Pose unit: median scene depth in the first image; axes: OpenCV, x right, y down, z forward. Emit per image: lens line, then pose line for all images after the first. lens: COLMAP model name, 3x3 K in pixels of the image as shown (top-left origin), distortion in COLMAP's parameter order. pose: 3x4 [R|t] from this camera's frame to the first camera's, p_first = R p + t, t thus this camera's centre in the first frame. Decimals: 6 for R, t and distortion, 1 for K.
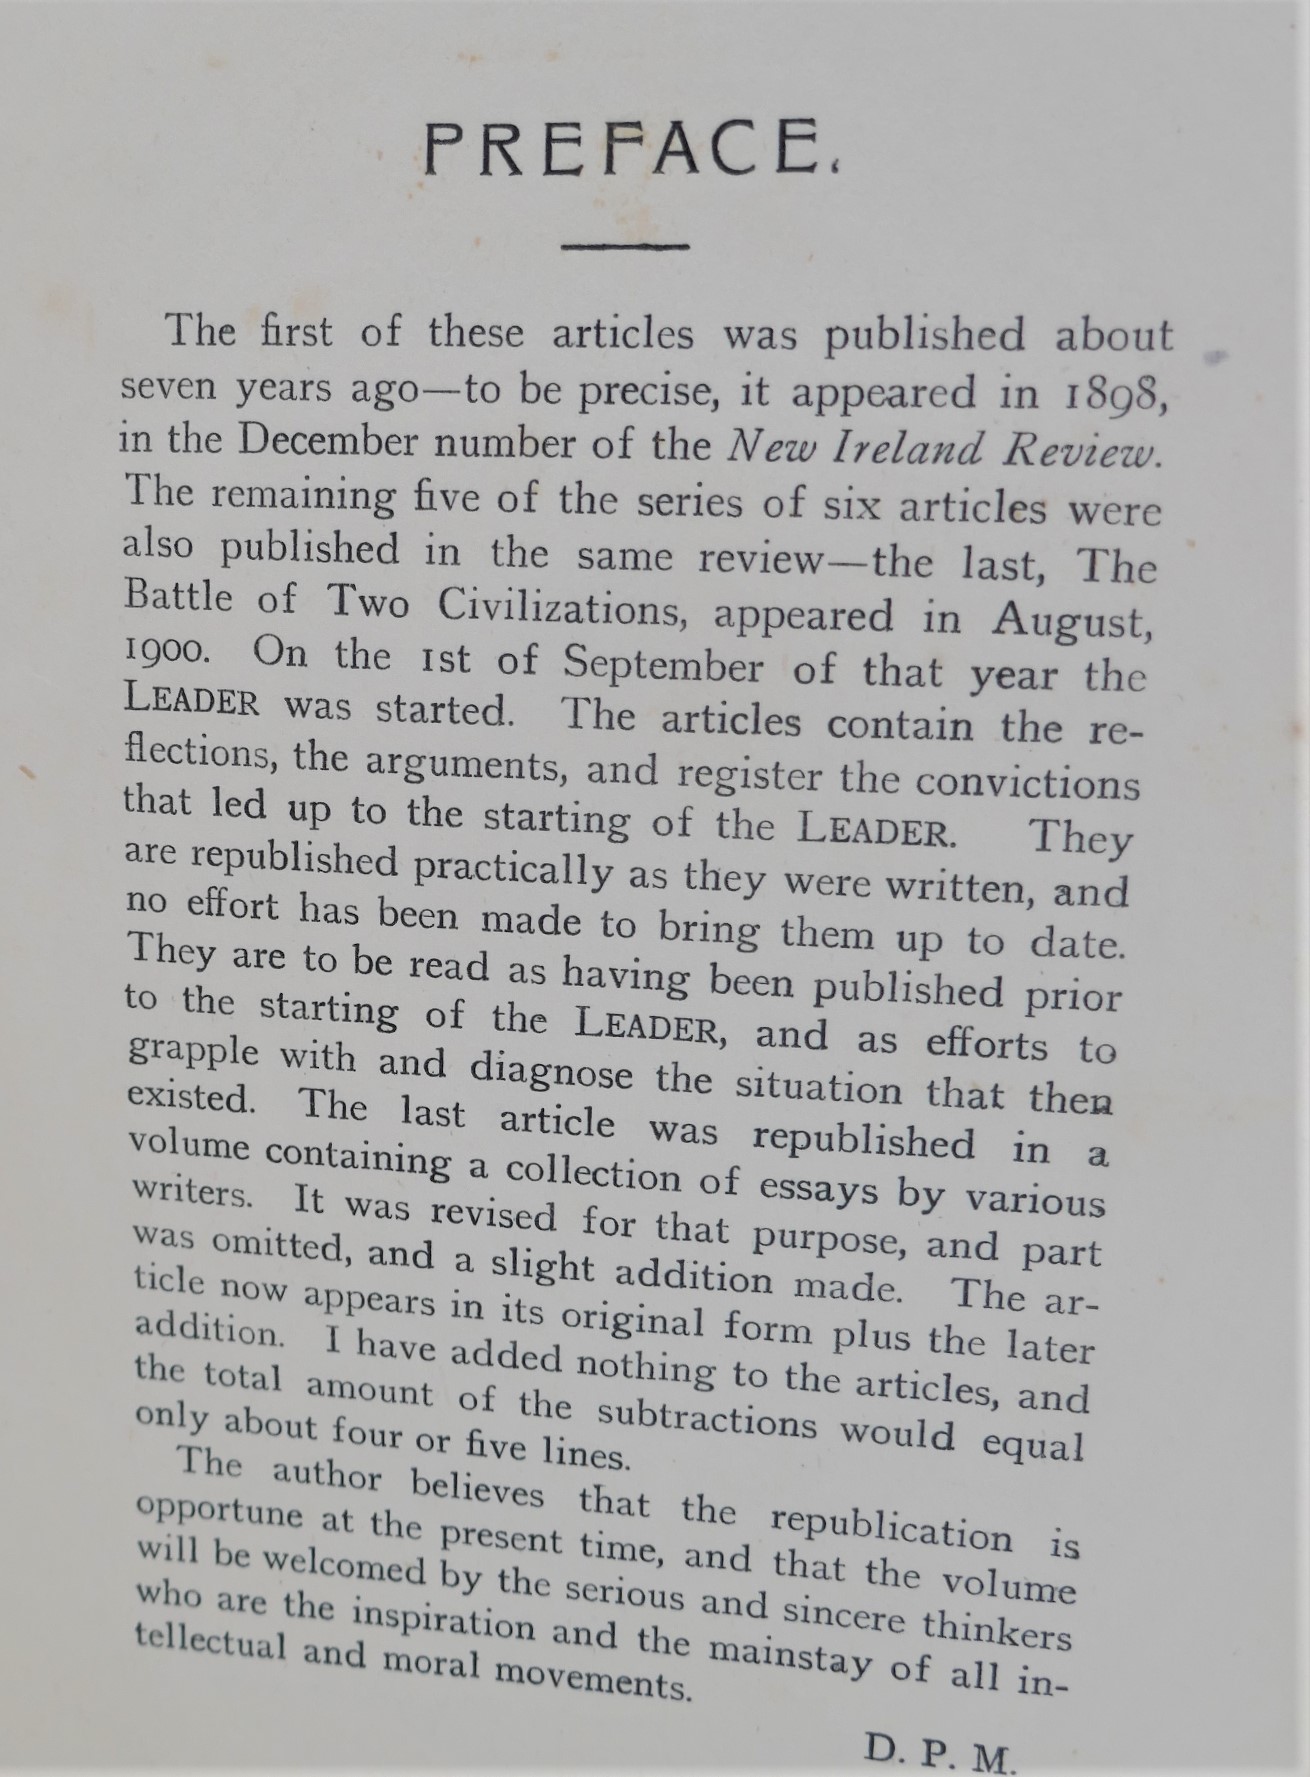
lens RADIAL K [[1978.2, 0, 653.1], [0, 1978.2, 887.6], [0, 0, 1]] dist [0.010653, 0.000000]
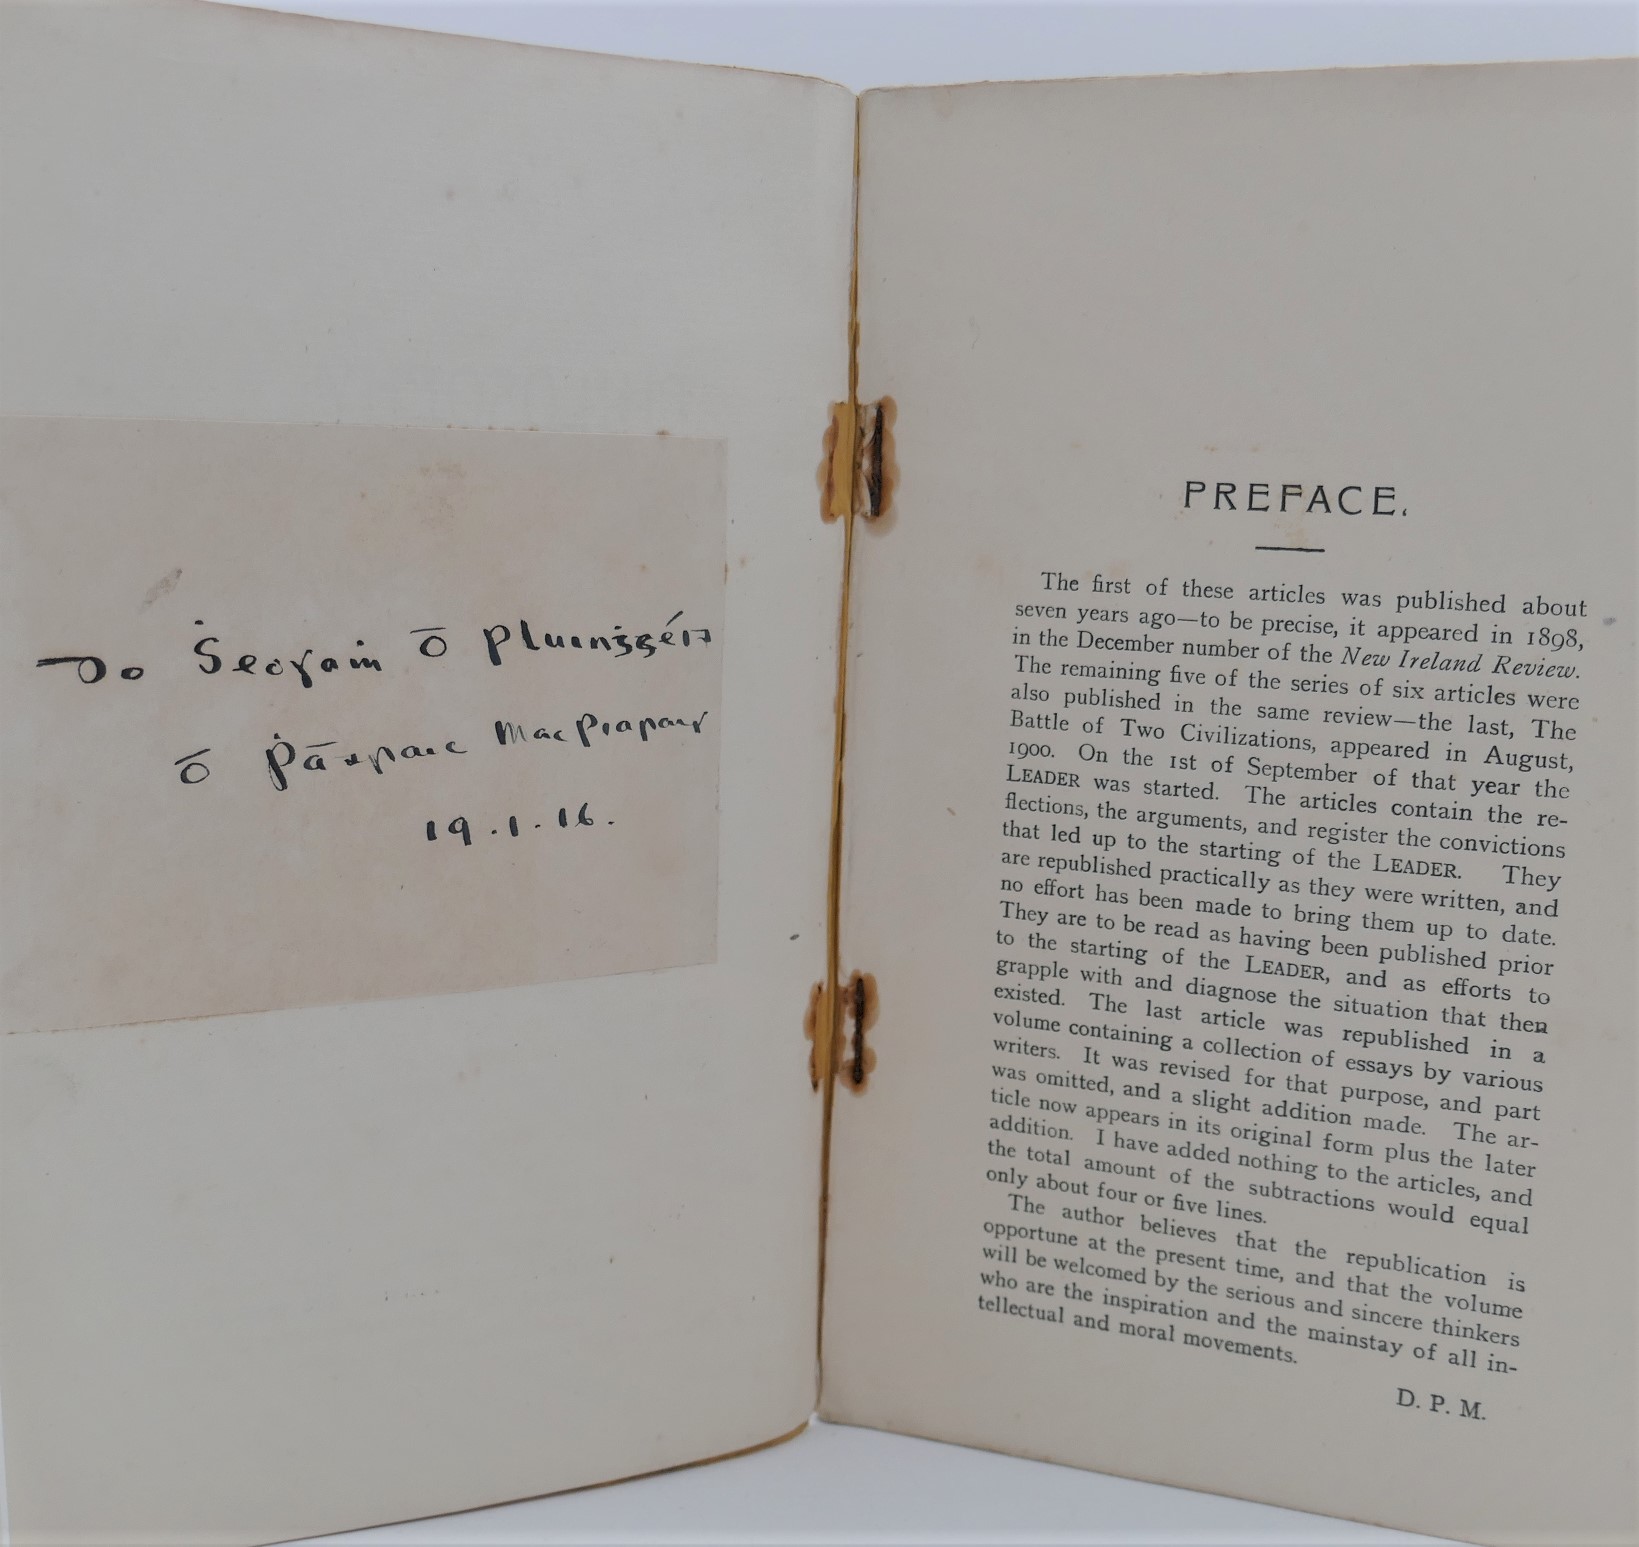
lens RADIAL K [[1986.7, 0, 818.1], [0, 1986.7, 771.5], [0, 0, 1]] dist [-0.008422, 0.000000]
pose [[0.957465, 0.040602, -0.285679, 0.099629], [-0.060527, 0.996285, -0.061259, 0.027619], [0.282131, 0.075944, 0.956365, -0.873076]]
